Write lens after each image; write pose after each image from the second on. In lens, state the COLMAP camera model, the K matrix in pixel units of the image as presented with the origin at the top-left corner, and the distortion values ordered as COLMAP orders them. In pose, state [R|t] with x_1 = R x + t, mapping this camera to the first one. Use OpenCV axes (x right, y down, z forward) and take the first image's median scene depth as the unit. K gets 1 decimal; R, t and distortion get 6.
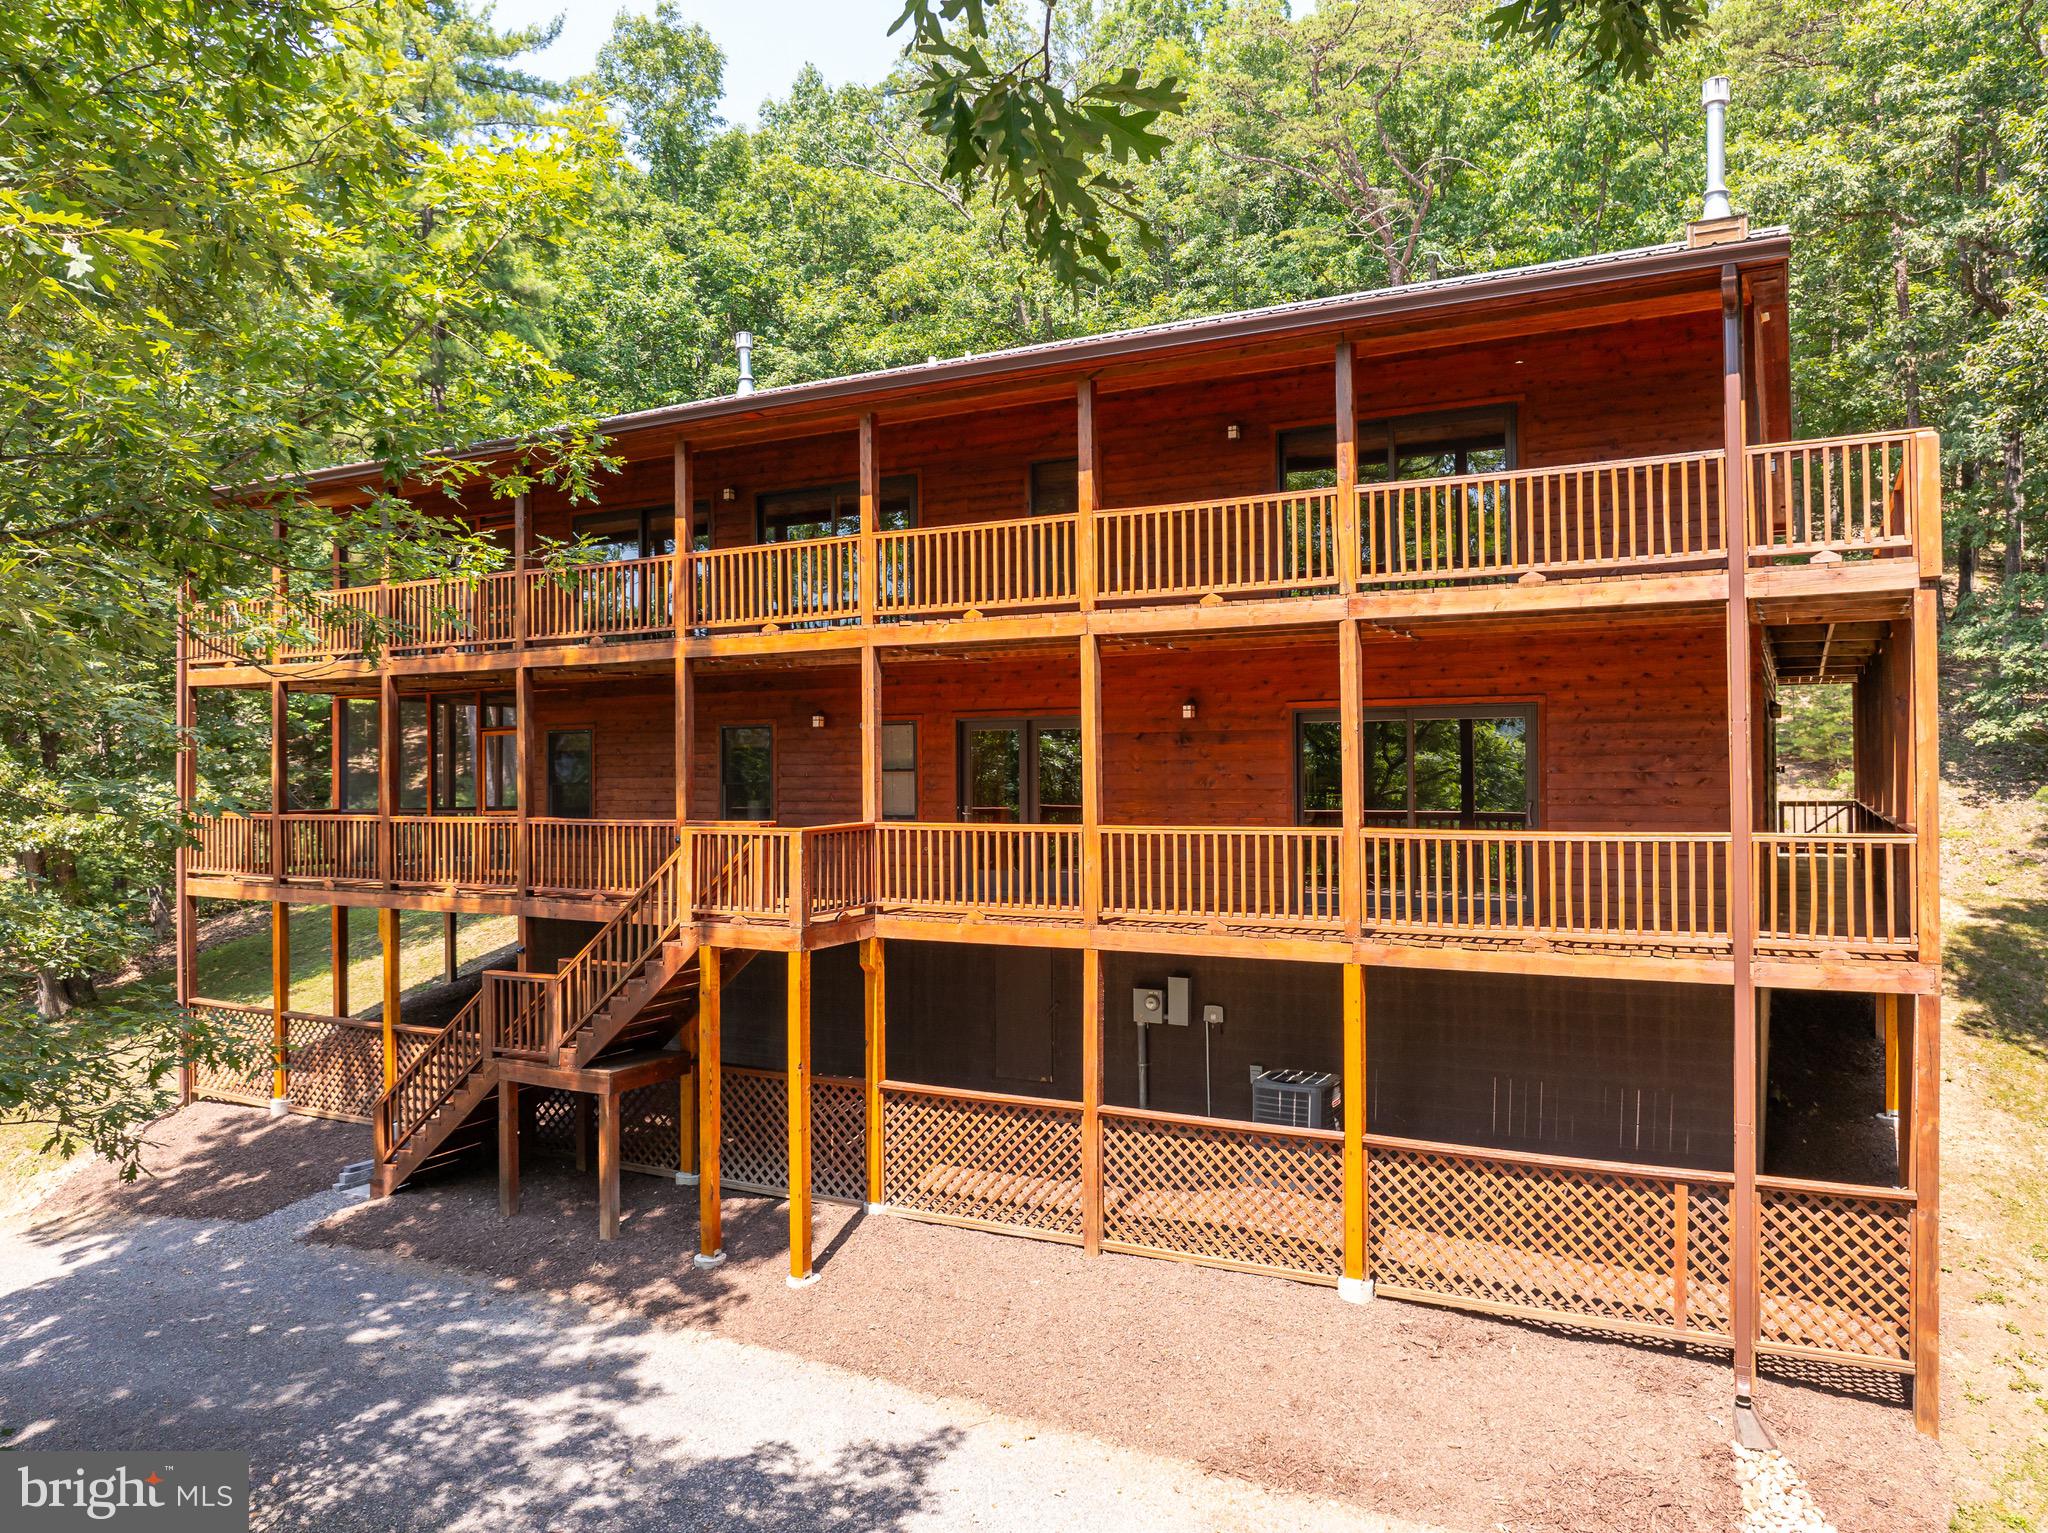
lens RADIAL K [[1461.4, 0, 1024.0], [0, 1461.4, 766.5], [0, 0, 1]] dist [-0.027585, 0.000143]
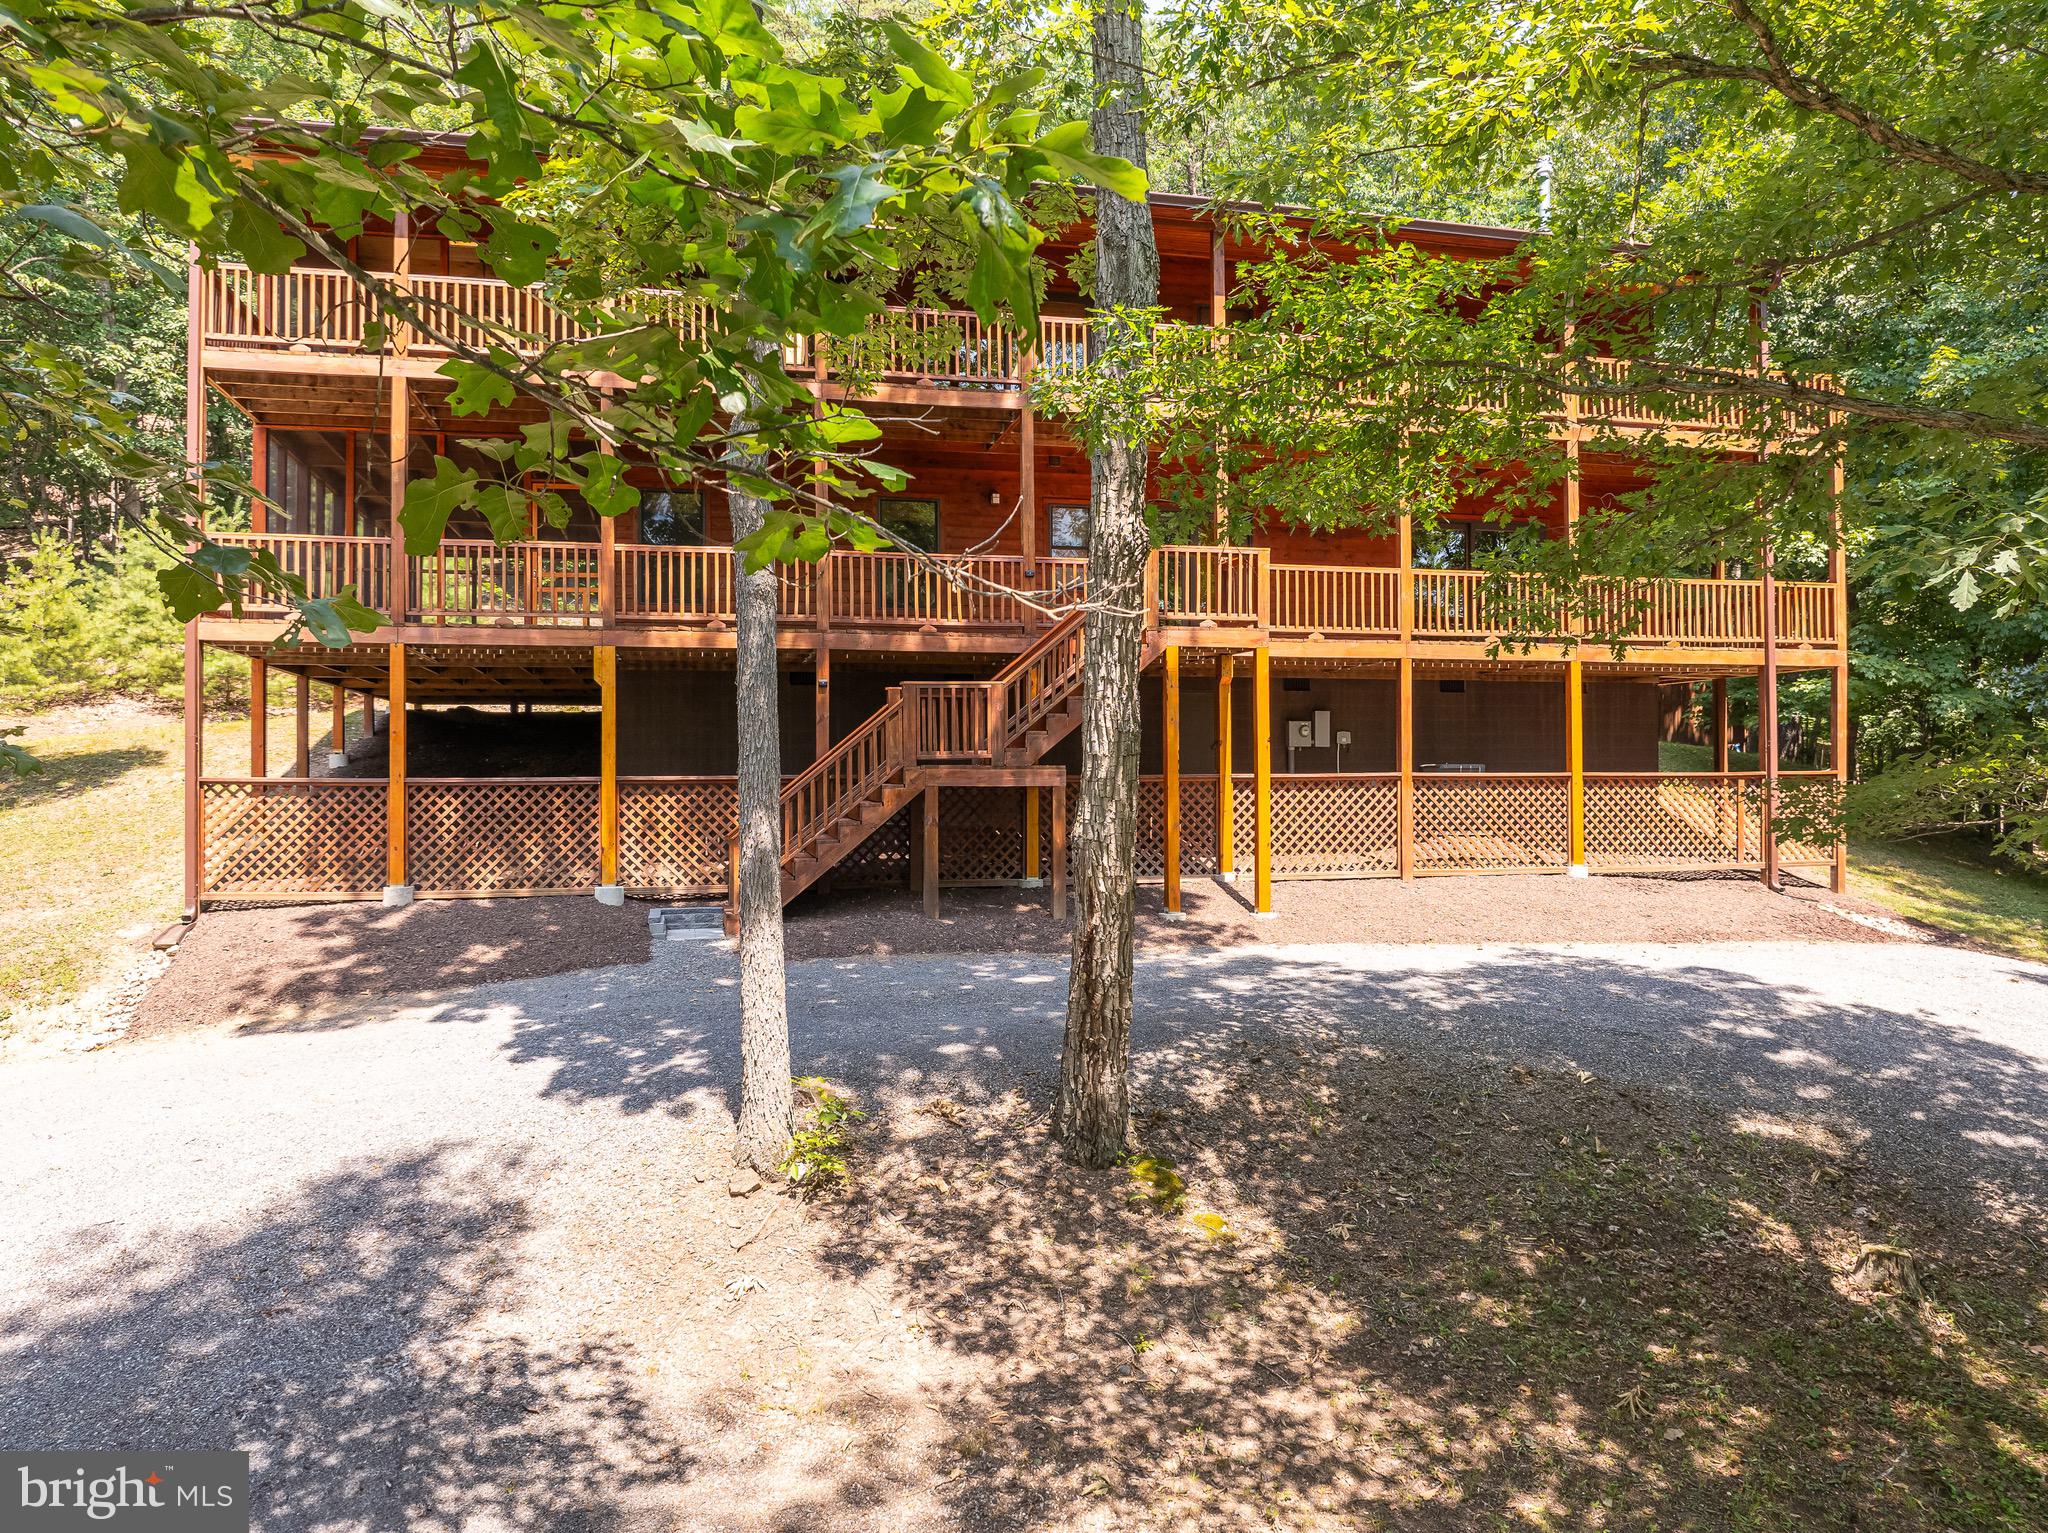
lens RADIAL K [[1458.8, 0, 1024.0], [0, 1458.8, 766.5], [0, 0, 1]] dist [-0.054453, 0.024777]
pose [[0.754677, 0.008960, 0.656035, -1.103758], [-0.006399, 0.999960, -0.006297, 0.233852], [-0.656065, 0.000554, 0.754704, 0.202122]]
